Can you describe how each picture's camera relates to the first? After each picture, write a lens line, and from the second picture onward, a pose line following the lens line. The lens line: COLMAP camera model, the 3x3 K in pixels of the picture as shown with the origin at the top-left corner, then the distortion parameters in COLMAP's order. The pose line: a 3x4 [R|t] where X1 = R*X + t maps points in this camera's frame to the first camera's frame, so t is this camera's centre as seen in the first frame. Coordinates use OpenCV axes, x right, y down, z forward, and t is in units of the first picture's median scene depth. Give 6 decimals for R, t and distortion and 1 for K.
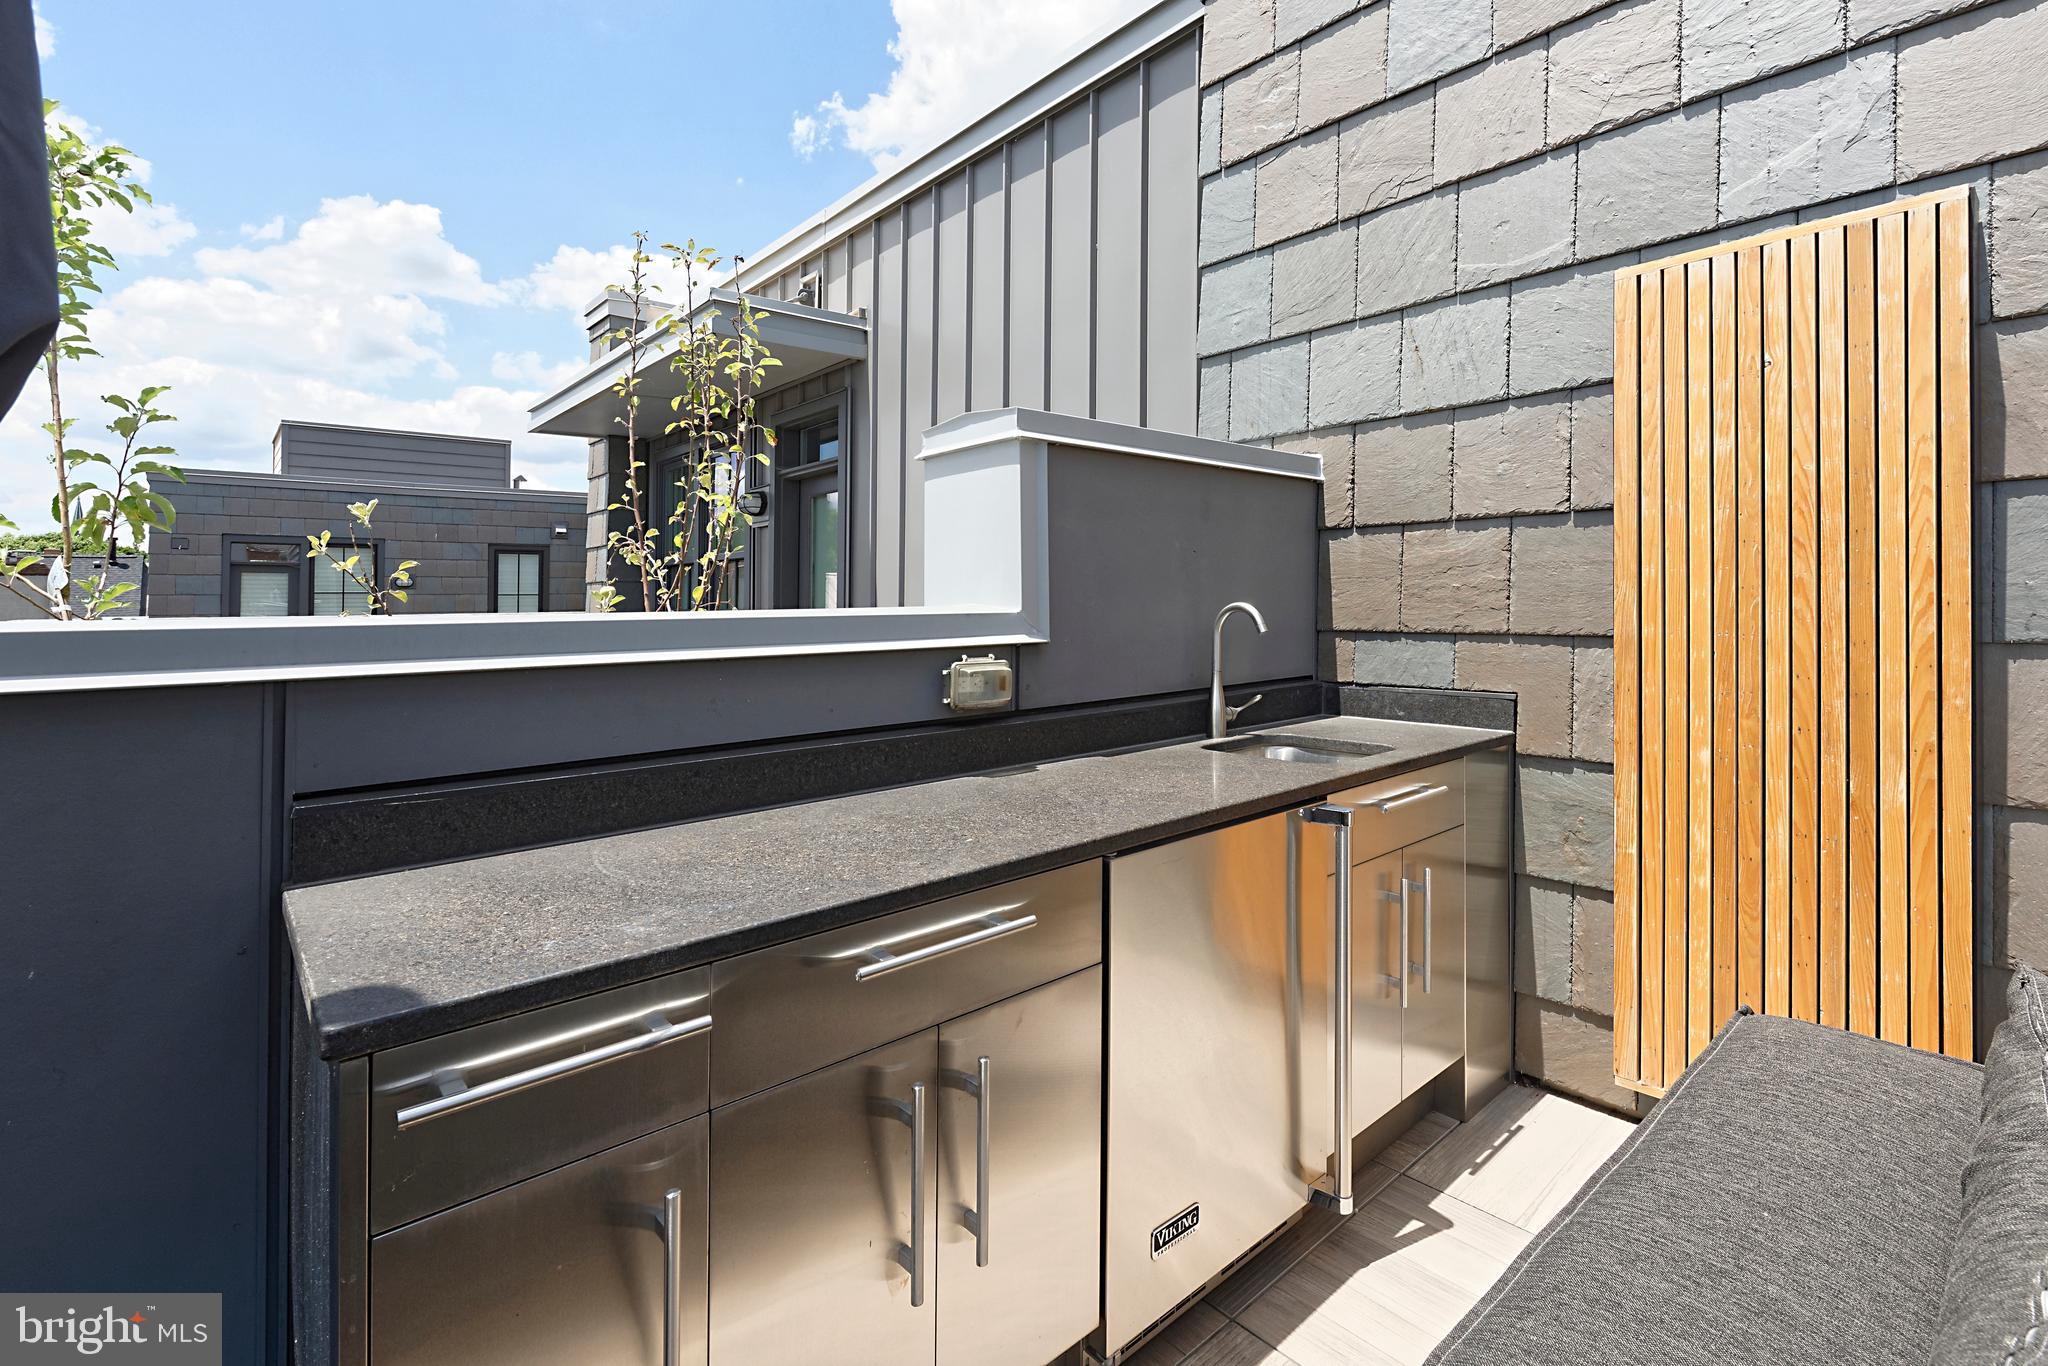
lens RADIAL K [[878.1, 0, 1033.2], [0, 878.1, 597.4], [0, 0, 1]] dist [0.001494, 0.000107]
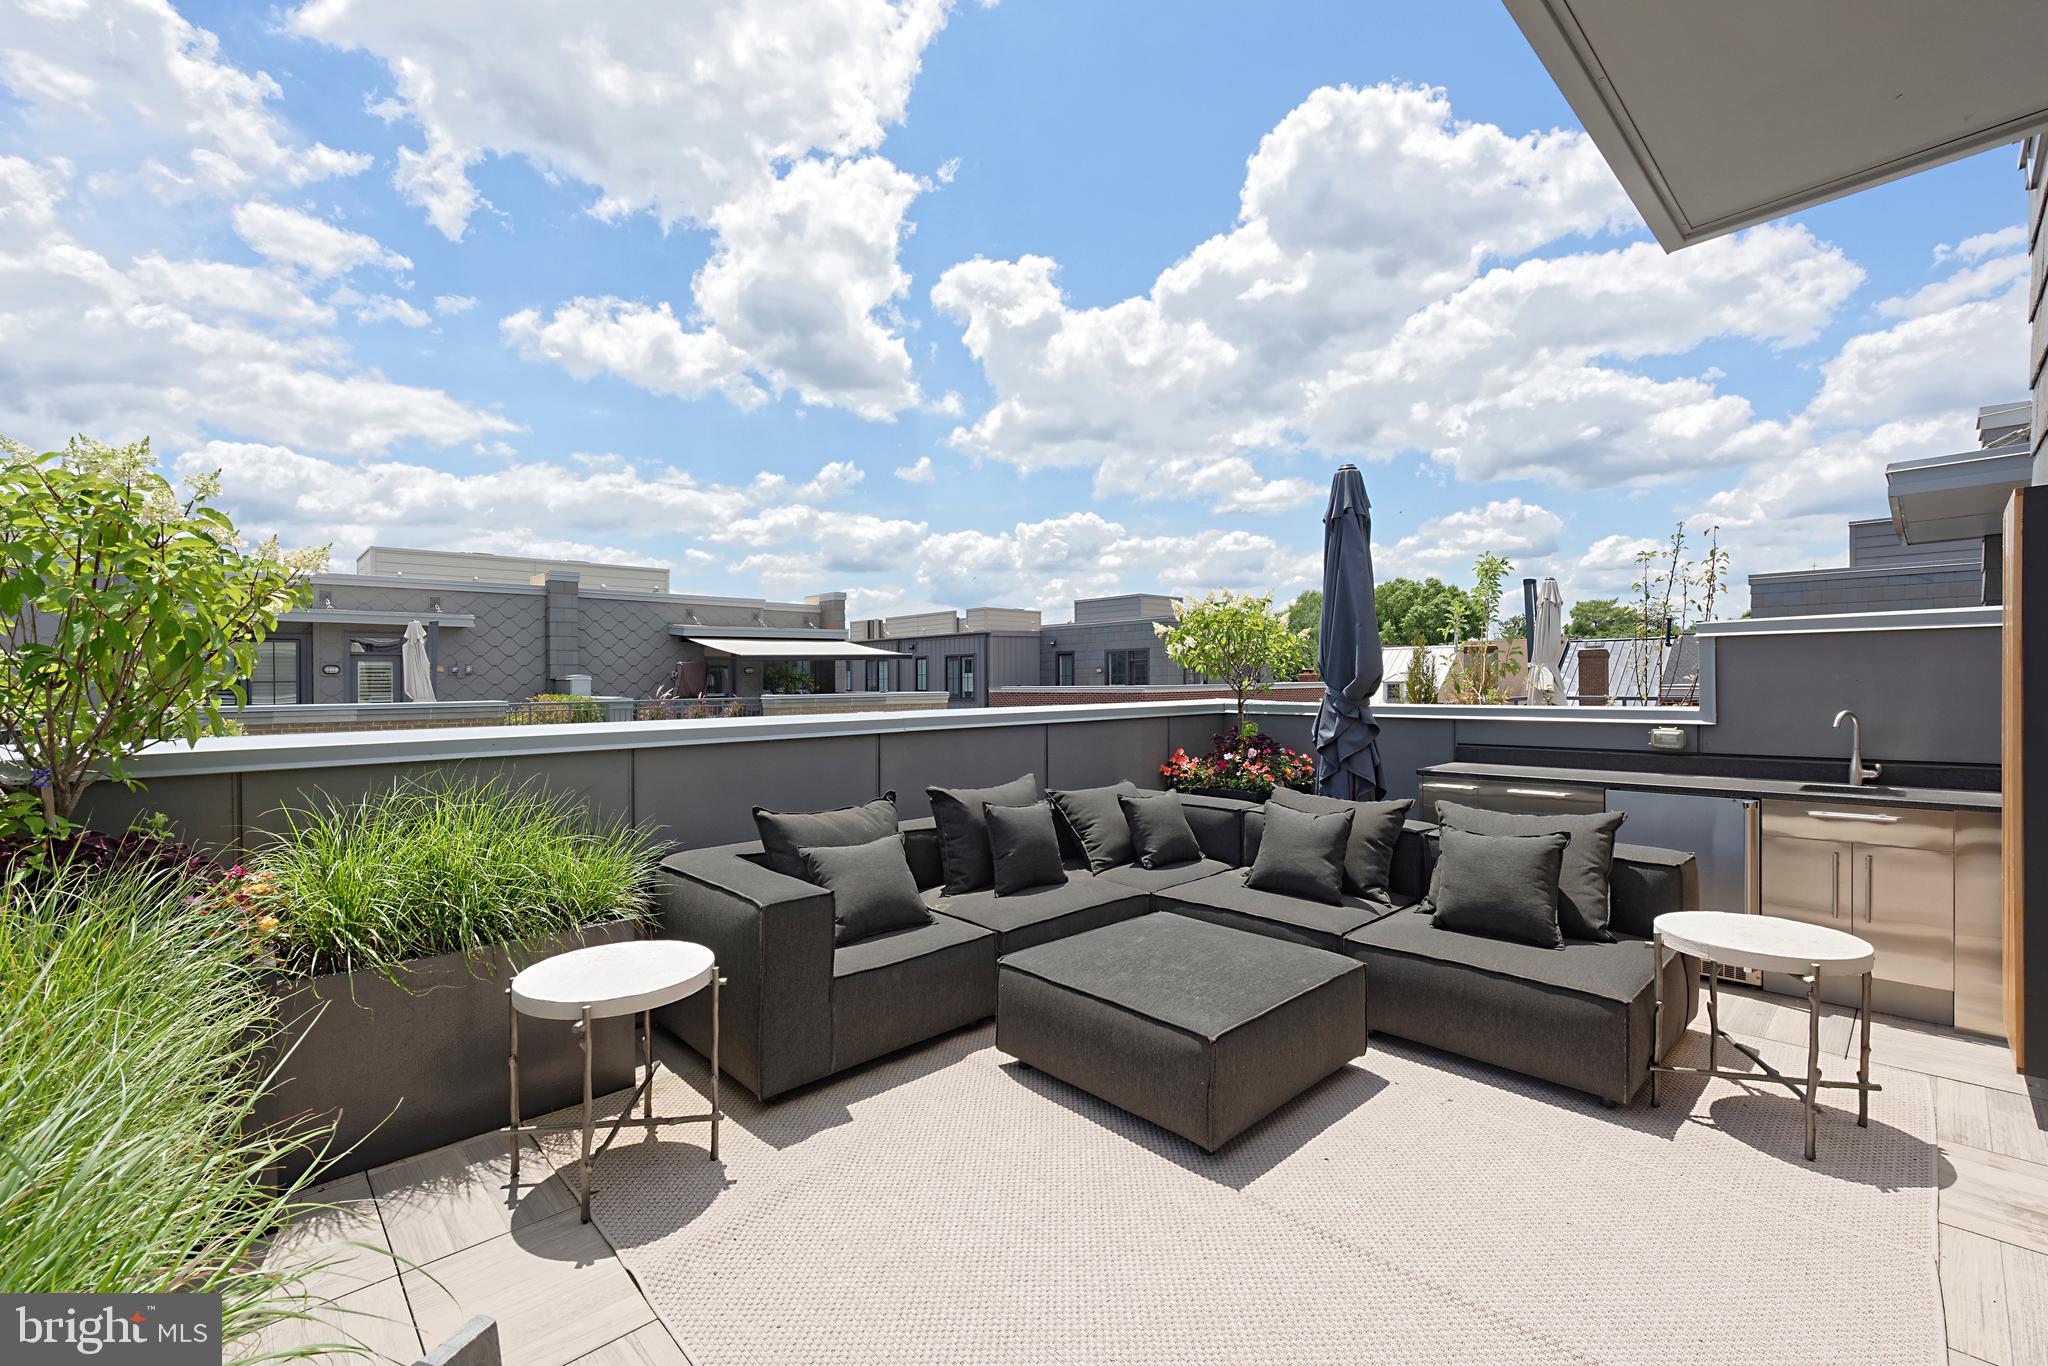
lens RADIAL K [[854.1, 0, 1024.0], [0, 854.1, 683.0], [0, 0, 1]] dist [0.000511, 0.000013]
pose [[-0.007970, 0.011283, -0.999905, 1.835292], [0.016688, 0.999799, 0.011148, -0.089772], [0.999829, -0.016598, -0.008156, -0.613646]]
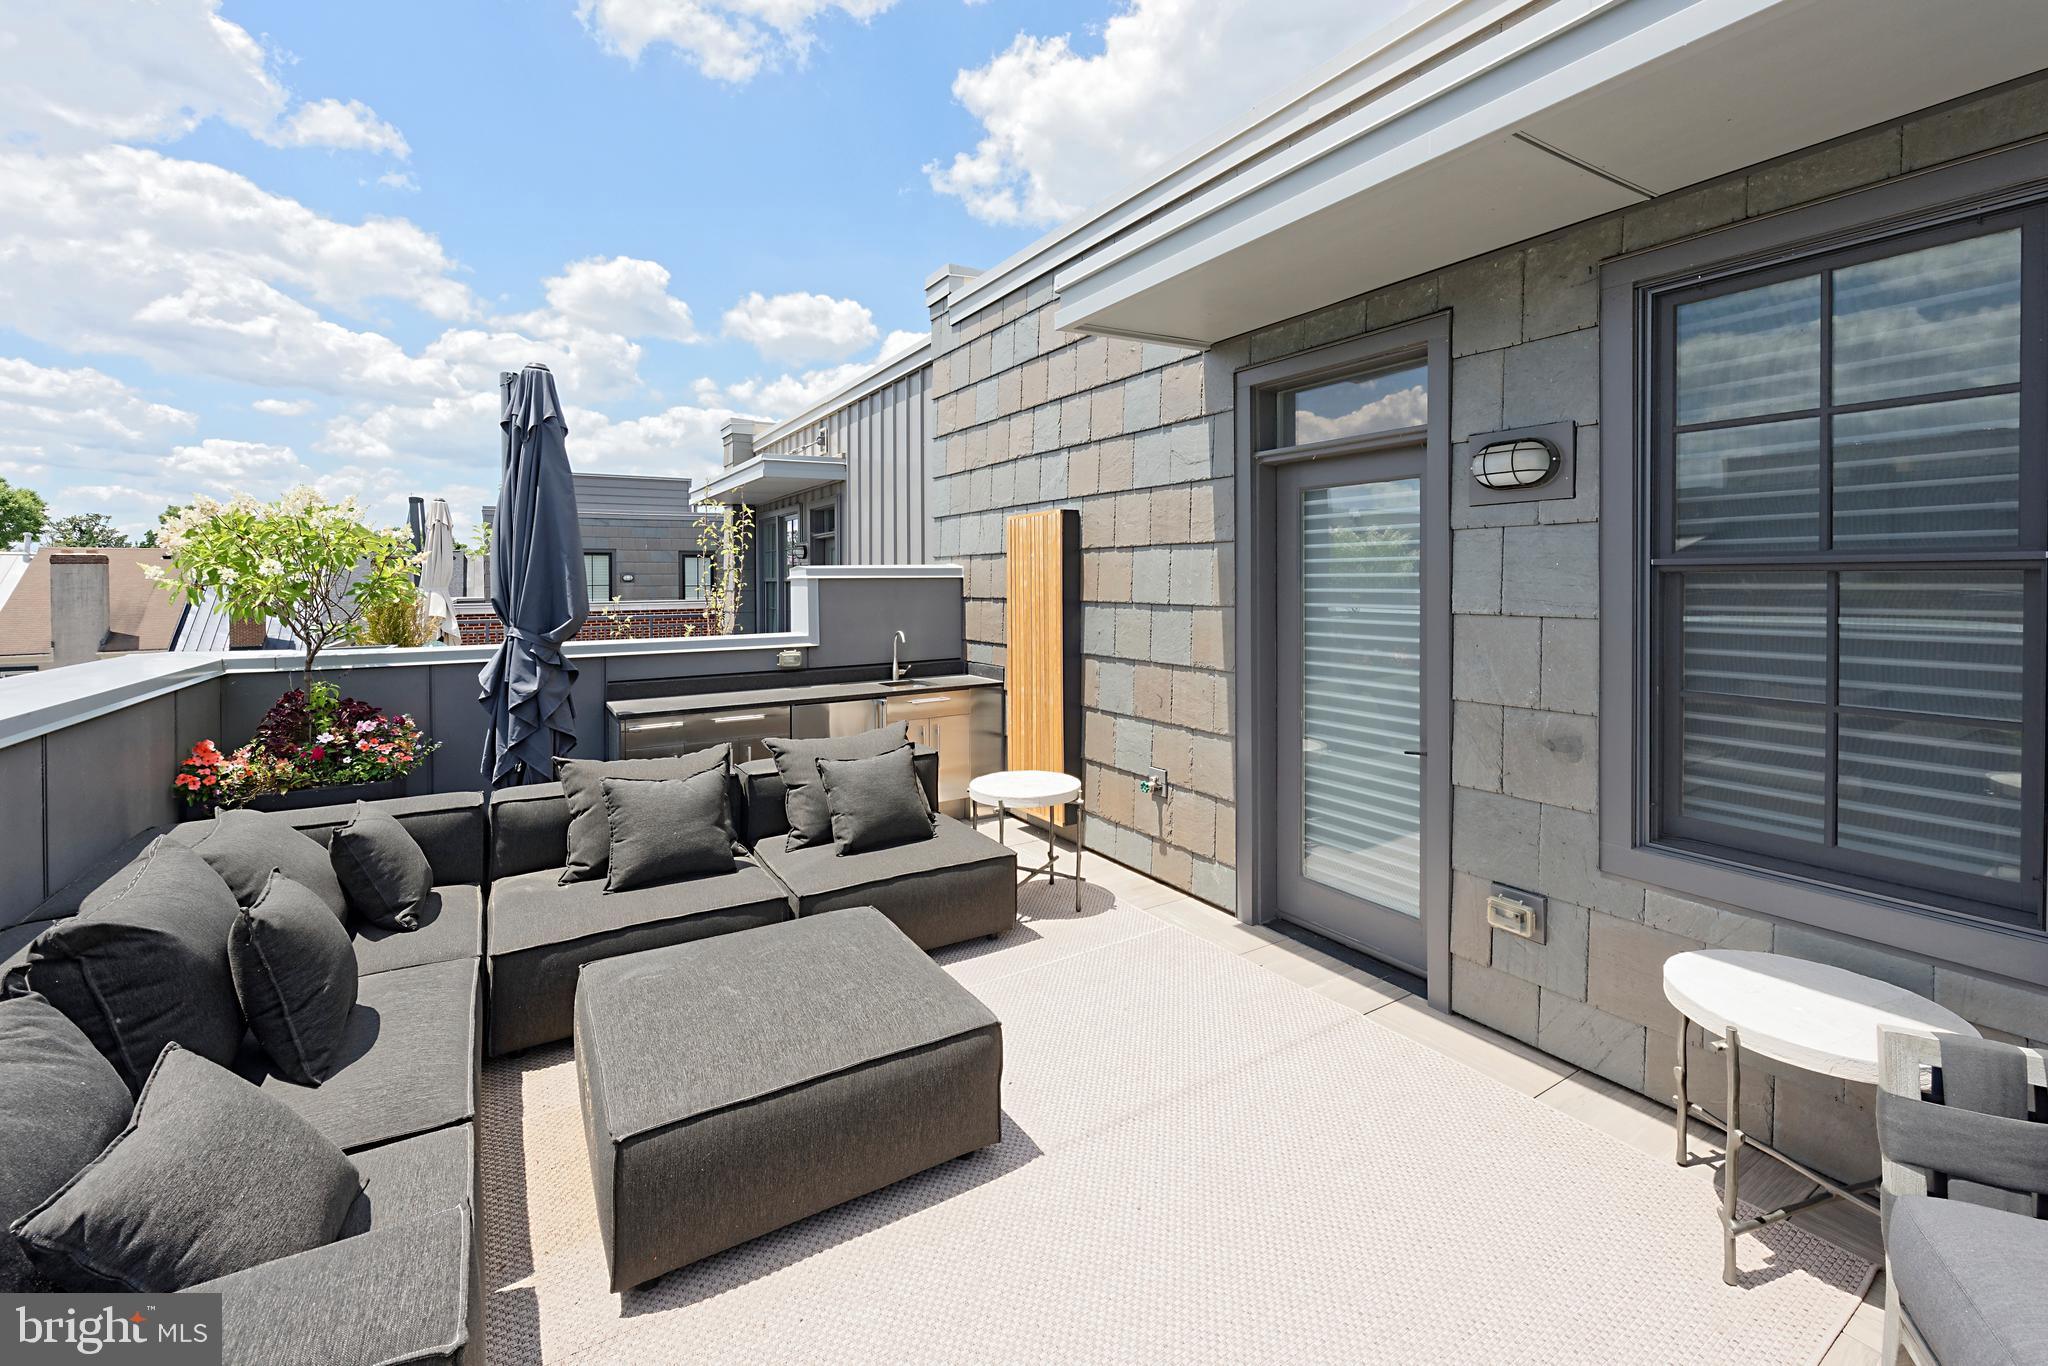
lens RADIAL K [[844.4, 0, 968.6], [0, 844.4, 585.7], [0, 0, 1]] dist [0.001377, 0.000070]
pose [[0.971952, 0.000530, -0.235180, 0.979595], [0.003754, 0.999835, 0.017769, -0.166067], [0.235151, -0.018154, 0.971789, -1.363360]]
